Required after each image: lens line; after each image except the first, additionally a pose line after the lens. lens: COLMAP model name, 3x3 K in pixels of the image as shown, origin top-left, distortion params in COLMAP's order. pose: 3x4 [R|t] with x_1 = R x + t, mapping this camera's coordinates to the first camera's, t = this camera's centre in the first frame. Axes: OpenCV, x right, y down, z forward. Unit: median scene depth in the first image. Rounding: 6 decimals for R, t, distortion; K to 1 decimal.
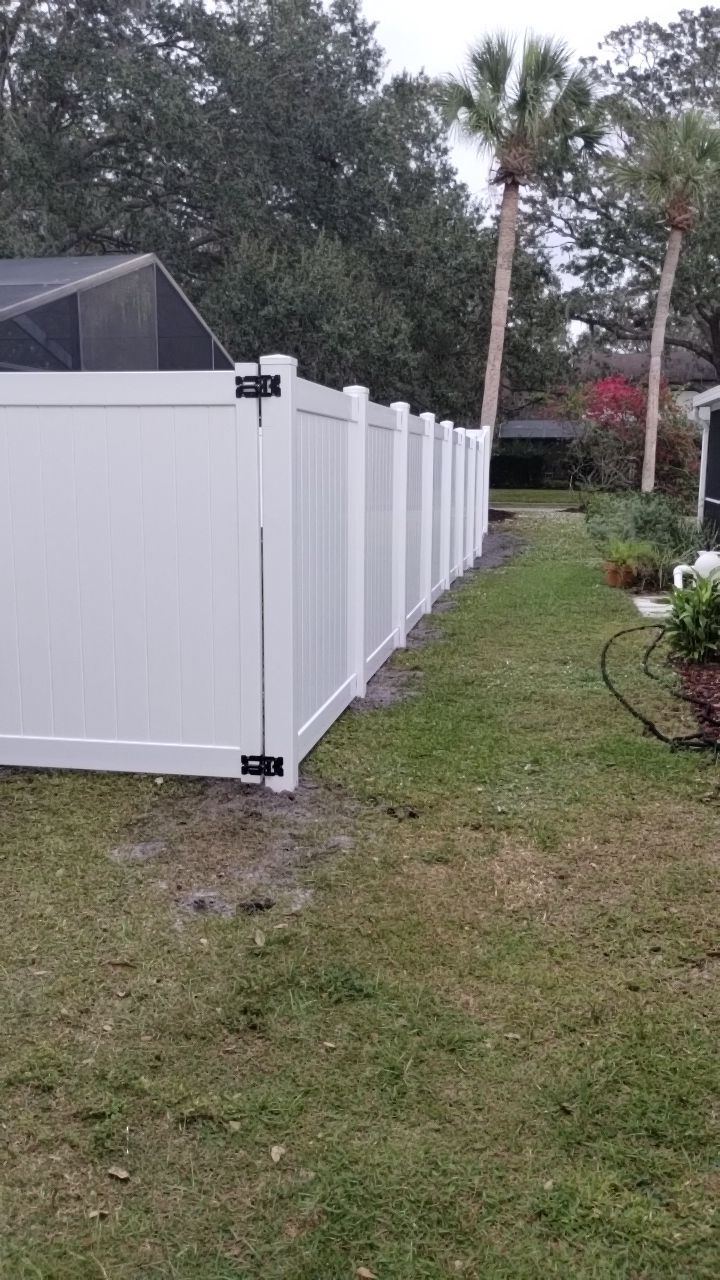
lens RADIAL K [[1026.4, 0, 360.0], [0, 1026.4, 640.0], [0, 0, 1]] dist [0.030238, -0.013427]
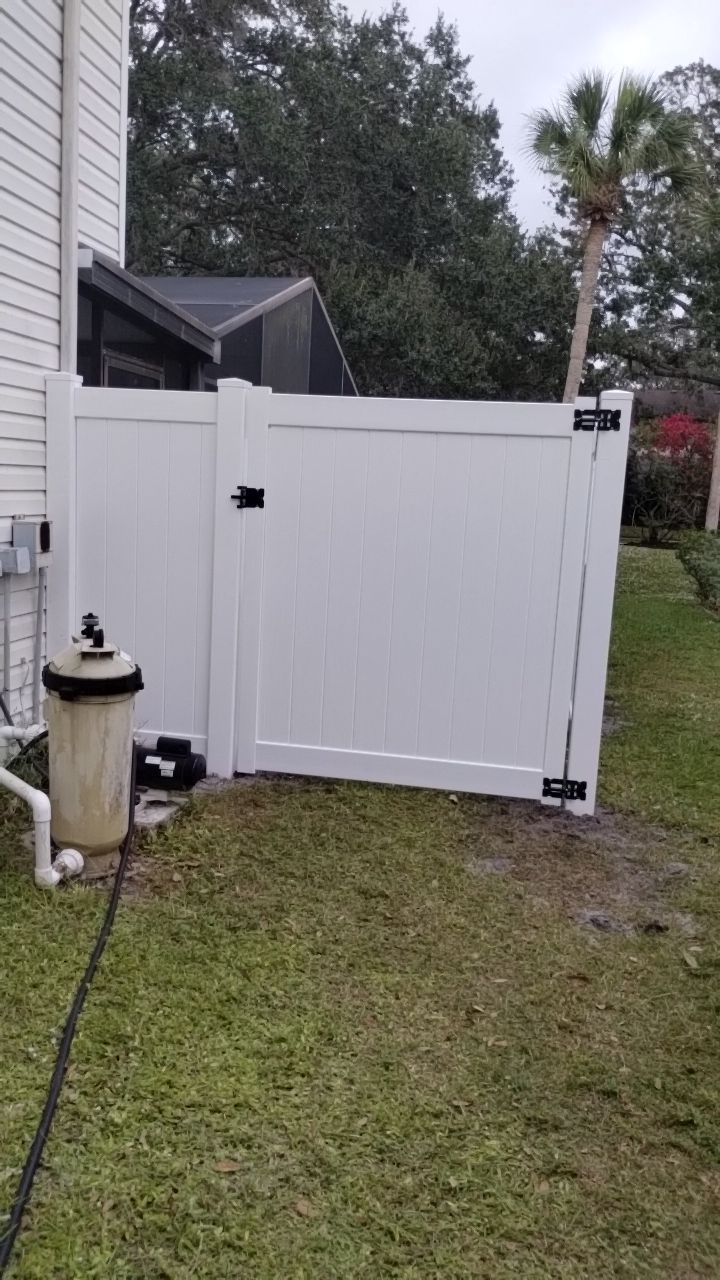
lens RADIAL K [[1013.6, 0, 325.1], [0, 1013.6, 666.3], [0, 0, 1]] dist [0.011083, -0.005700]
pose [[0.998587, 0.049145, -0.020208, -0.318254], [-0.049001, 0.998770, 0.007558, 0.003992], [0.020555, -0.006558, 0.999767, -0.017628]]
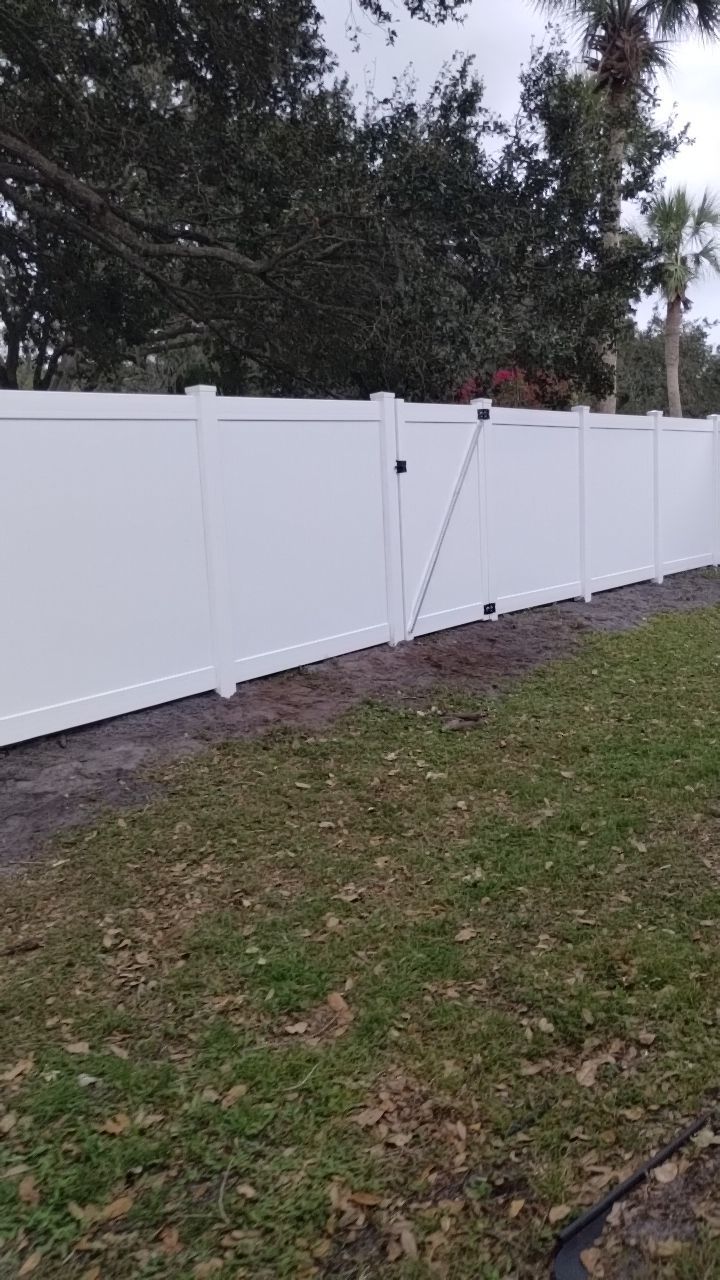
lens RADIAL K [[1025.1, 0, 361.4], [0, 1025.1, 626.1], [0, 0, 1]] dist [0.043859, -0.035889]
pose [[0.466495, -0.157441, 0.870399, -1.890752], [0.181836, 0.980084, 0.079825, -0.043895], [-0.865632, 0.121032, 0.485832, 0.272211]]
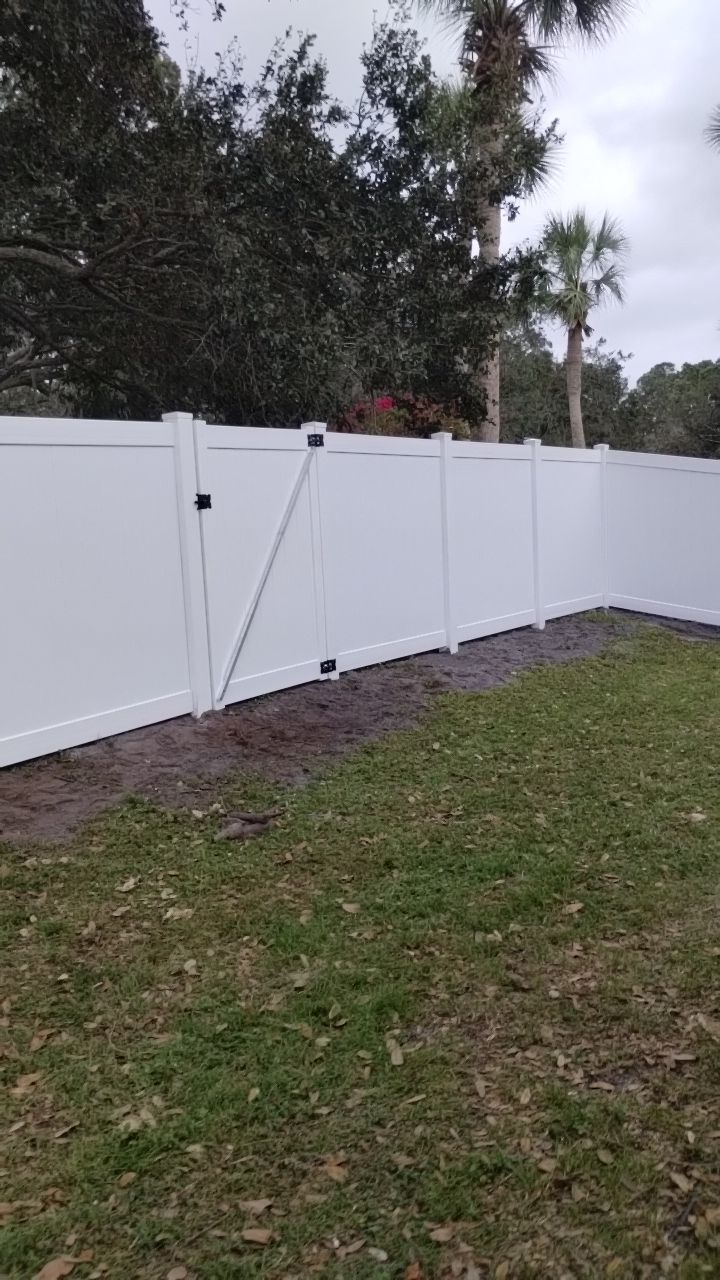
lens RADIAL K [[1026.4, 0, 360.0], [0, 1026.4, 640.0], [0, 0, 1]] dist [0.030238, -0.013427]
pose [[0.407662, -0.147399, 0.901158, -1.556979], [0.185770, 0.979634, 0.076197, -0.036463], [-0.894037, 0.136345, 0.426741, 0.239368]]
